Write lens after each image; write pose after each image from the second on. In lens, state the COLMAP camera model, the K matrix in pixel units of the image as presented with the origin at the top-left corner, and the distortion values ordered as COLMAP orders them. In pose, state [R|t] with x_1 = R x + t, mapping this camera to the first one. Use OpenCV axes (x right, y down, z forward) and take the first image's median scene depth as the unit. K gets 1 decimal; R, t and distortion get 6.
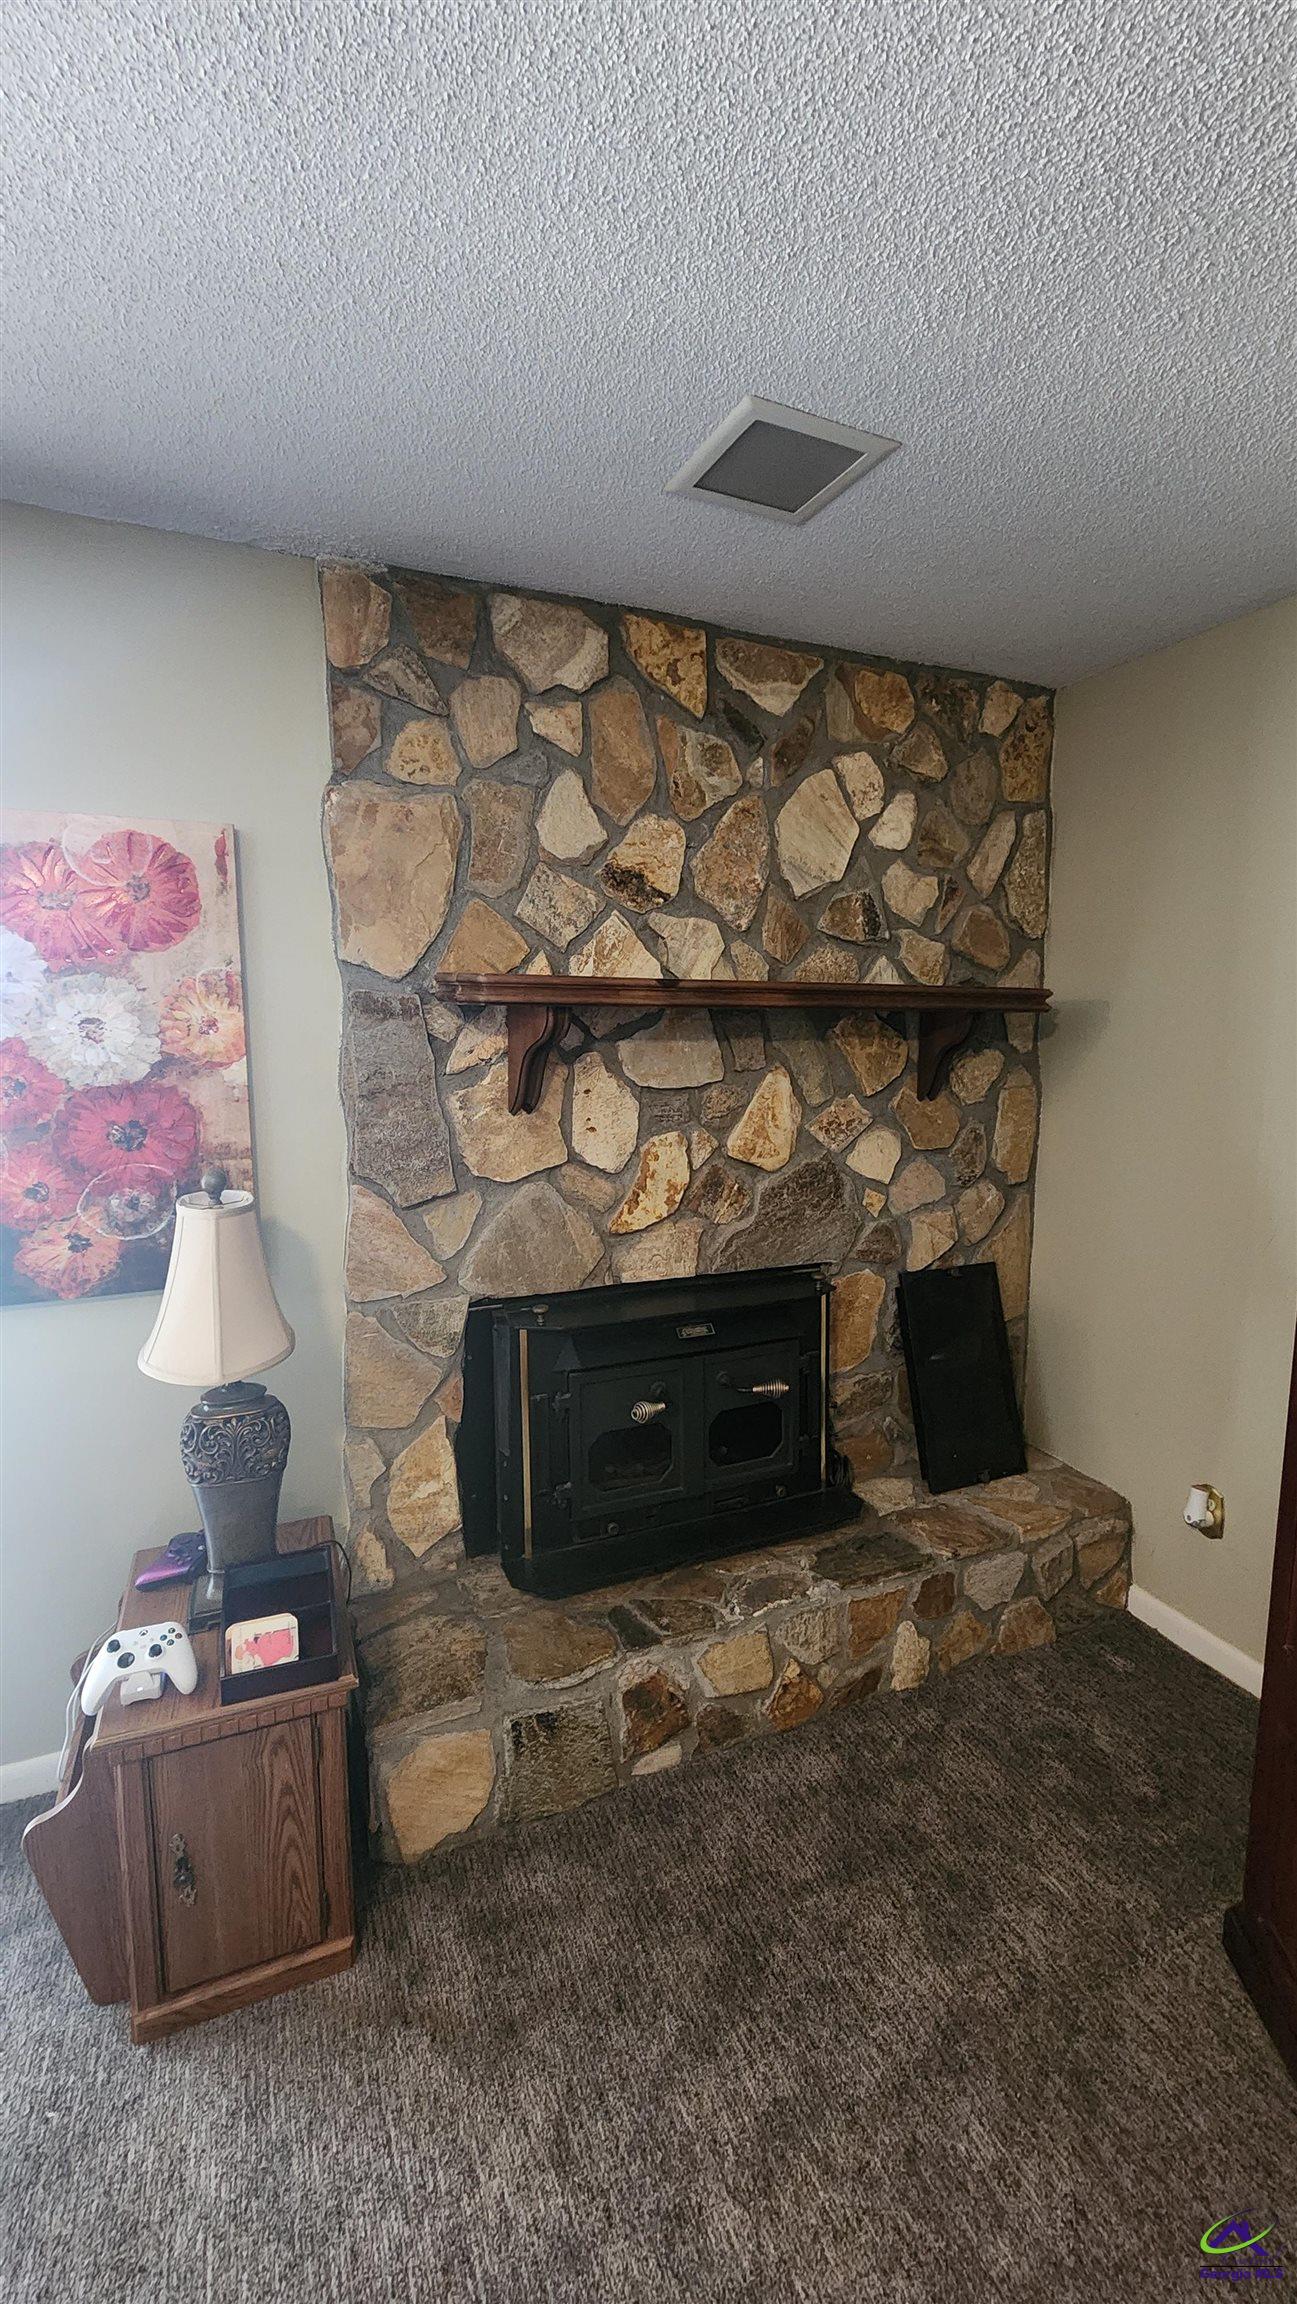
lens RADIAL K [[952.1, 0, 651.5], [0, 952.1, 1130.9], [0, 0, 1]] dist [-0.000304, 0.001840]
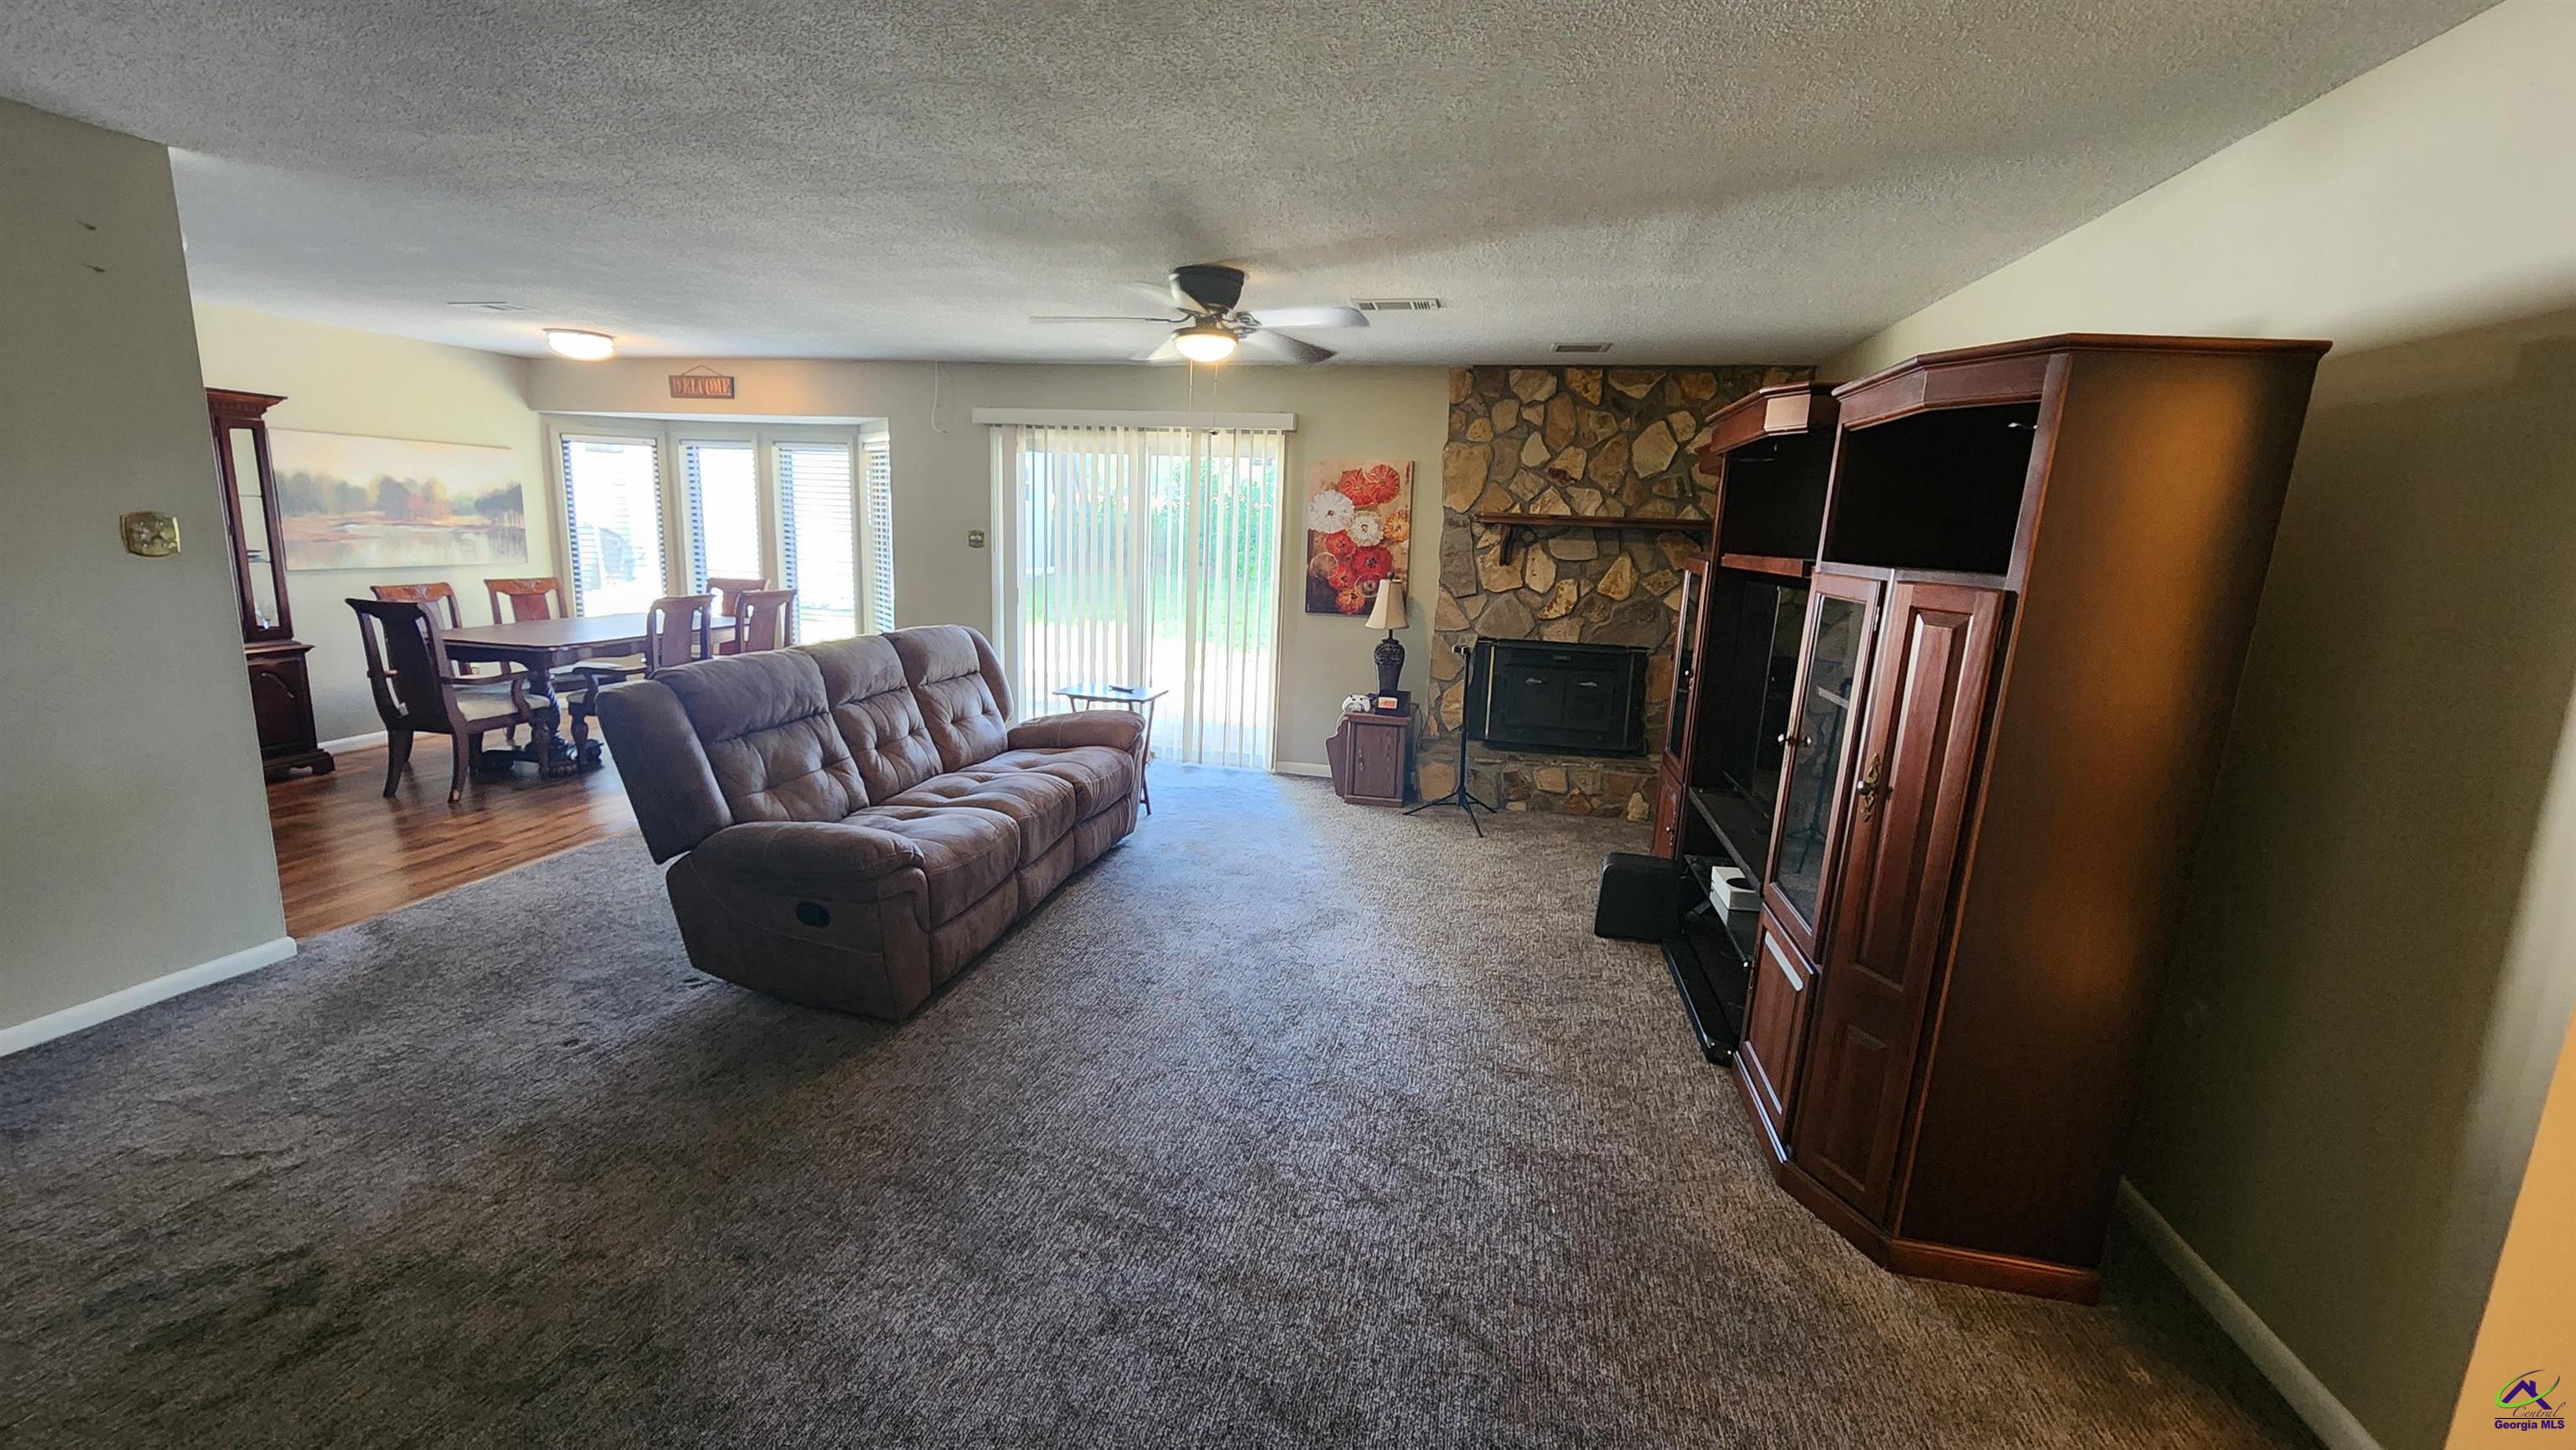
lens RADIAL K [[1064.6, 0, 1263.0], [0, 1064.6, 724.4], [0, 0, 1]] dist [-0.000304, 0.001840]
pose [[0.808853, 0.135120, -0.572275, 1.038787], [-0.099149, 0.990645, 0.093764, 0.200783], [0.579591, -0.019101, 0.814684, -1.734836]]
